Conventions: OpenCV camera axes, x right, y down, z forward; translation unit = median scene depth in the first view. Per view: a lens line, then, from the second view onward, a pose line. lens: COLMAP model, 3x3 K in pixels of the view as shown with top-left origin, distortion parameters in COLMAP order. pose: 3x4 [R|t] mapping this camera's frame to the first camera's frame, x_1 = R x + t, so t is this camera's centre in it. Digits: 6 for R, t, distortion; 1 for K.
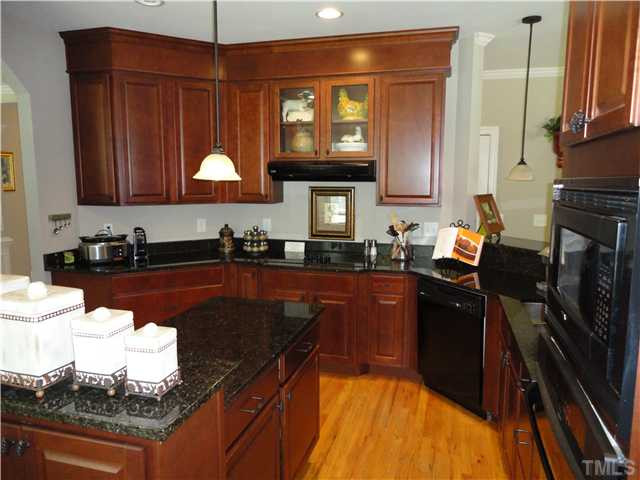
lens RADIAL K [[468.2, 0, 320.0], [0, 468.2, 240.0], [0, 0, 1]] dist [-0.009382, -0.004219]
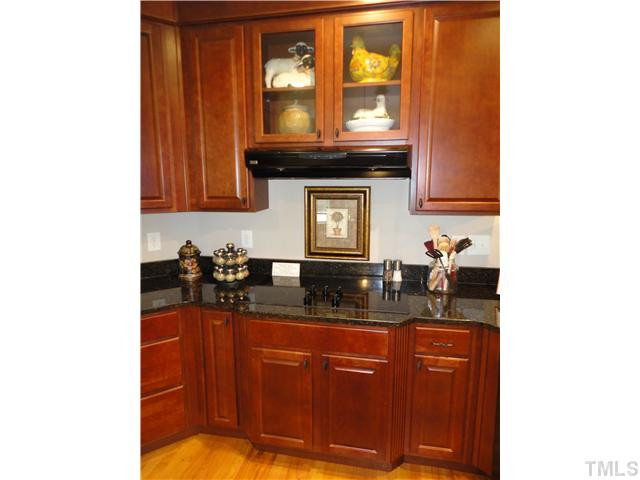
lens RADIAL K [[343.5, 0, 320.0], [0, 343.5, 240.0], [0, 0, 1]] dist [-0.003611, -0.000583]
pose [[0.996355, -0.019379, 0.083072, -0.047447], [0.016411, 0.999207, 0.036264, -0.052634], [-0.083709, -0.034769, 0.995884, 0.488994]]
